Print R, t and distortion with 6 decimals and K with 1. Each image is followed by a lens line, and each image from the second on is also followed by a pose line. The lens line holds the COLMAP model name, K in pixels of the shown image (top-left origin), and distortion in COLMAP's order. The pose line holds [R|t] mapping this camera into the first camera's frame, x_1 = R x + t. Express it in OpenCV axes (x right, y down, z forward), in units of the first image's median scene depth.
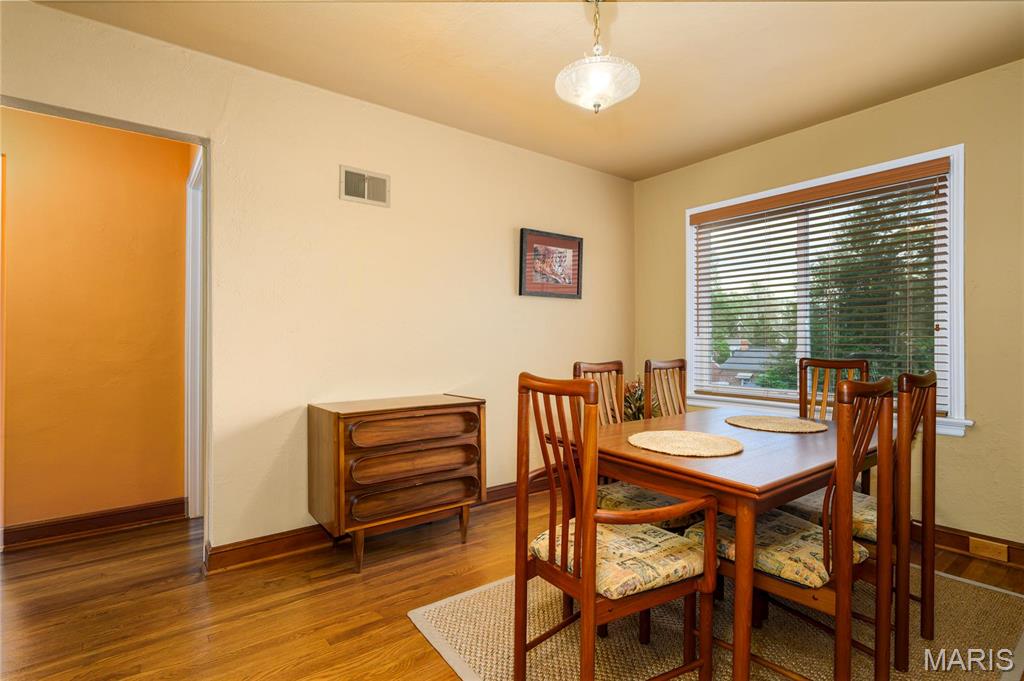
lens RADIAL K [[493.6, 0, 514.7], [0, 493.6, 337.0], [0, 0, 1]] dist [-0.005289, -0.000004]
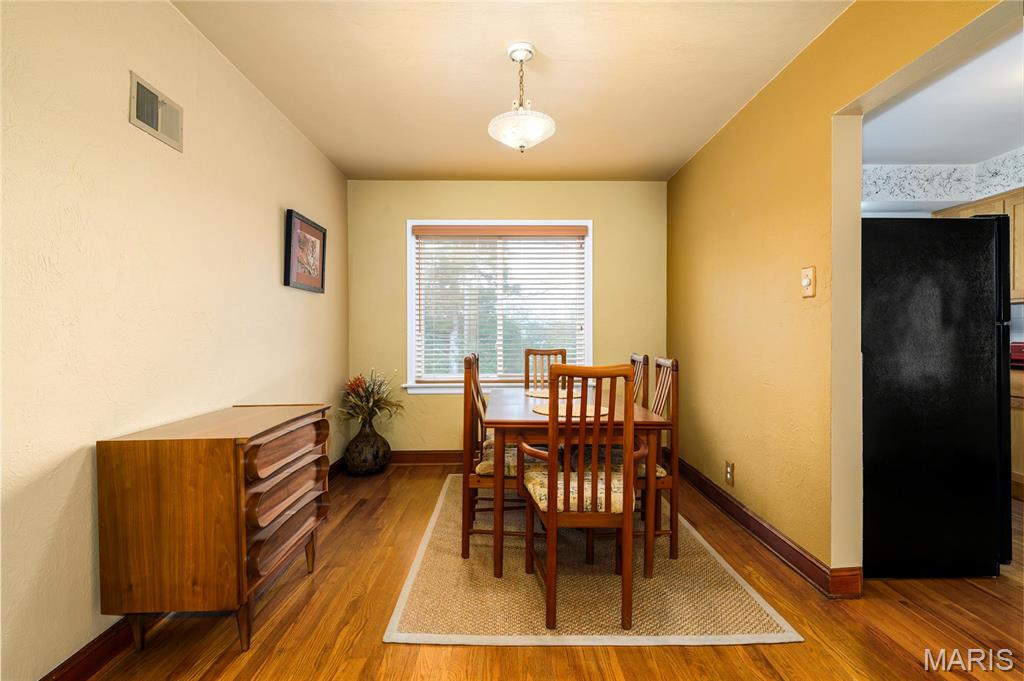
lens RADIAL K [[493.6, 0, 510.8], [0, 493.6, 333.1], [0, 0, 1]] dist [-0.005289, -0.000004]
pose [[0.598304, 0.004960, 0.801254, -0.545037], [-0.005648, 0.999982, -0.001973, -0.000874], [-0.801250, -0.003345, 0.598321, 0.189359]]
